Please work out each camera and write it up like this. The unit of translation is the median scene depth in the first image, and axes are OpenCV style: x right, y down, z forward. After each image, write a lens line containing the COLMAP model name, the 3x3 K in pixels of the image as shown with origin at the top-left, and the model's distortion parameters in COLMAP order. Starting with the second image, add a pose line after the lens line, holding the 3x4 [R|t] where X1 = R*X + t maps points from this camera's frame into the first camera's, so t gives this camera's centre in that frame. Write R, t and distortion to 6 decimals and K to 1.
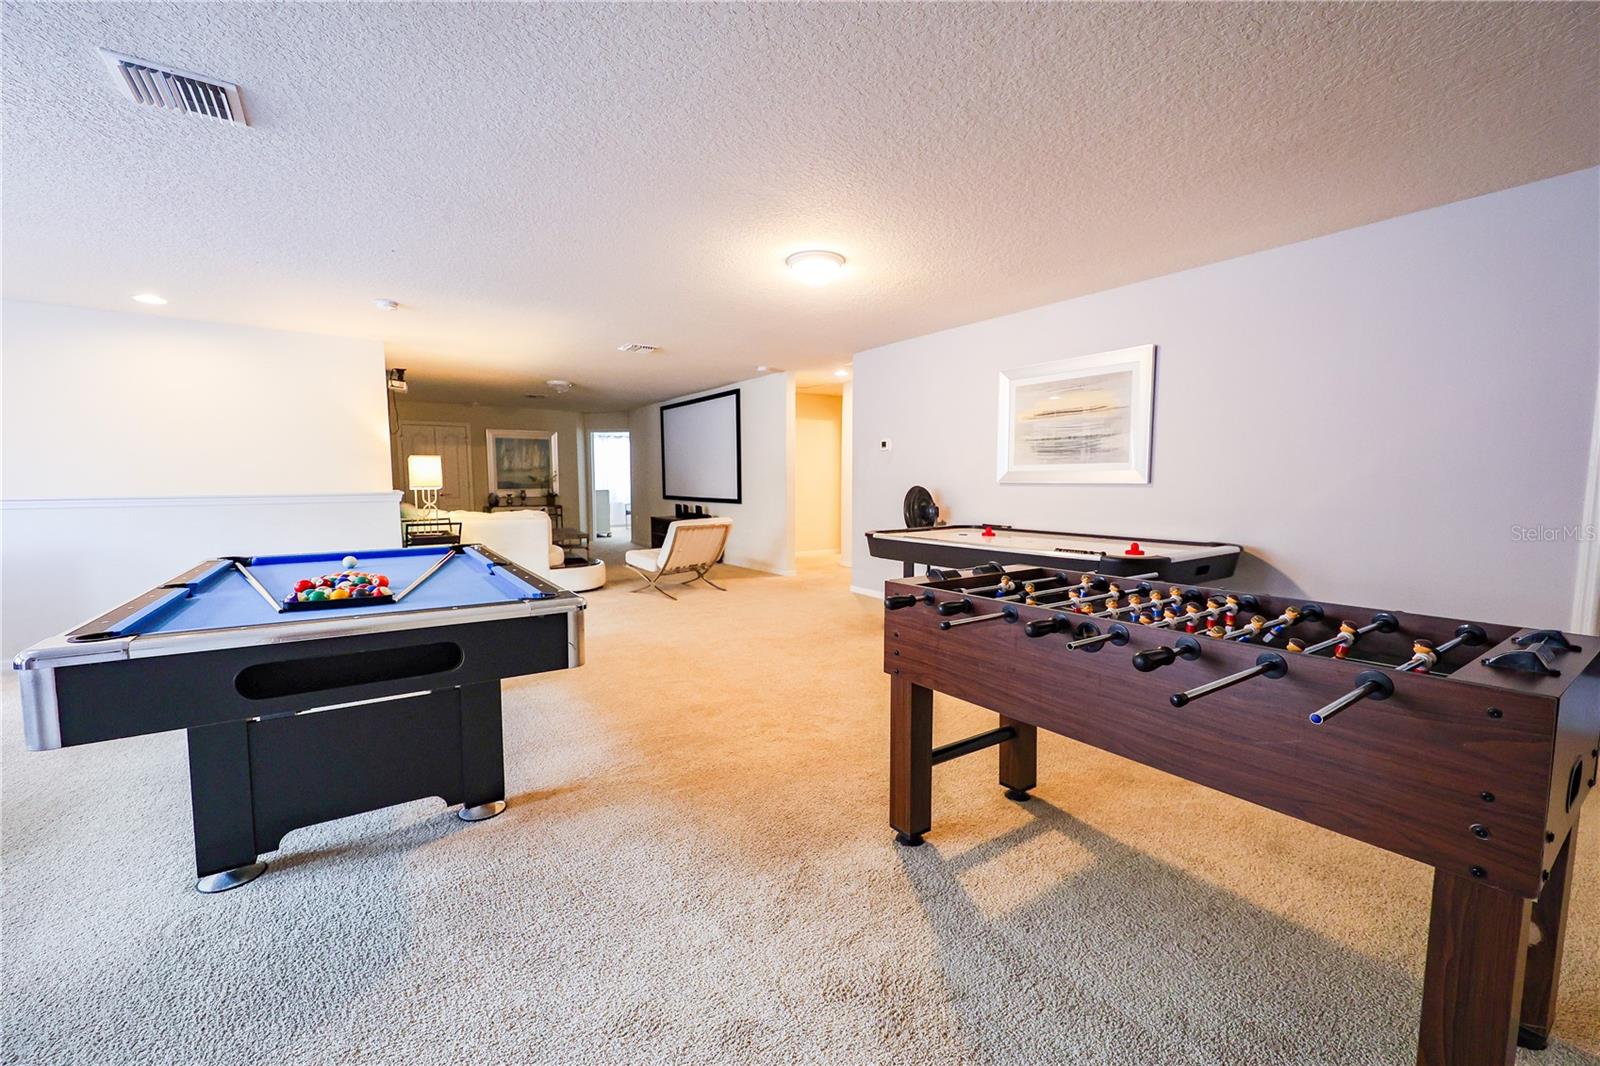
lens RADIAL K [[647.2, 0, 804.5], [0, 647.2, 539.2], [0, 0, 1]] dist [-0.001519, -0.000385]
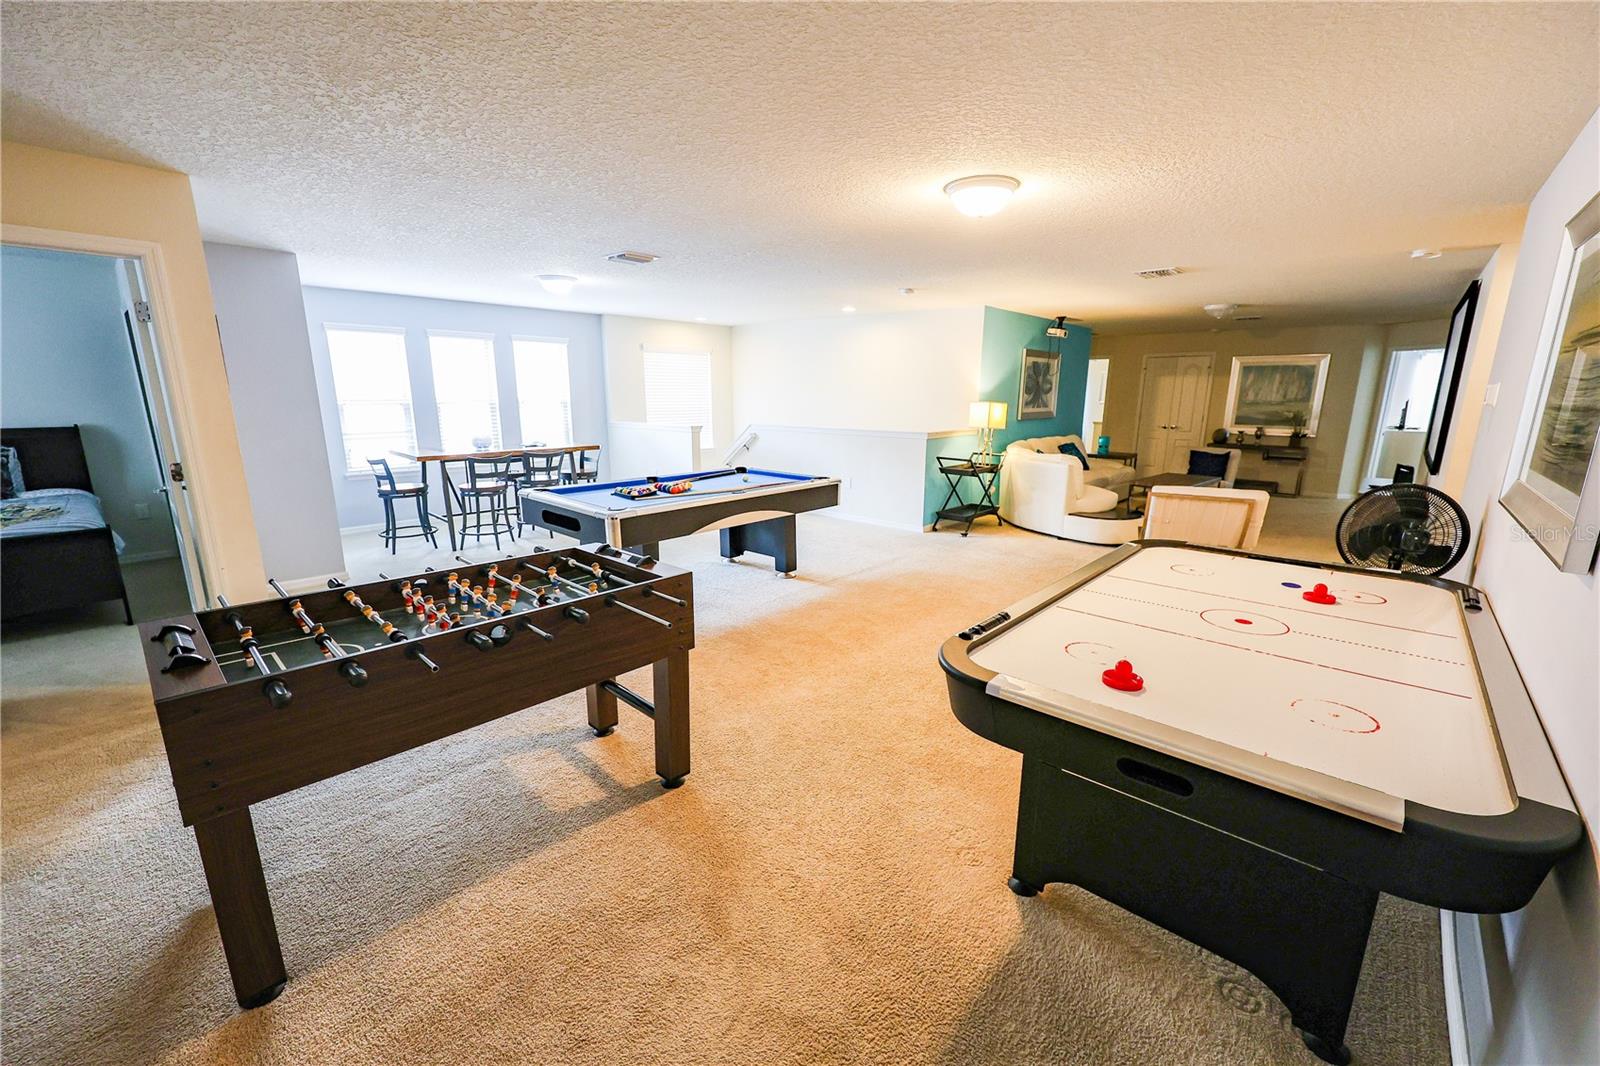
lens RADIAL K [[647.2, 0, 797.2], [0, 647.2, 527.8], [0, 0, 1]] dist [-0.001519, -0.000385]
pose [[0.208725, 0.218346, -0.953289, 0.293148], [-0.099445, 0.974444, 0.201417, -0.057273], [0.972905, 0.052759, 0.225104, 0.209532]]
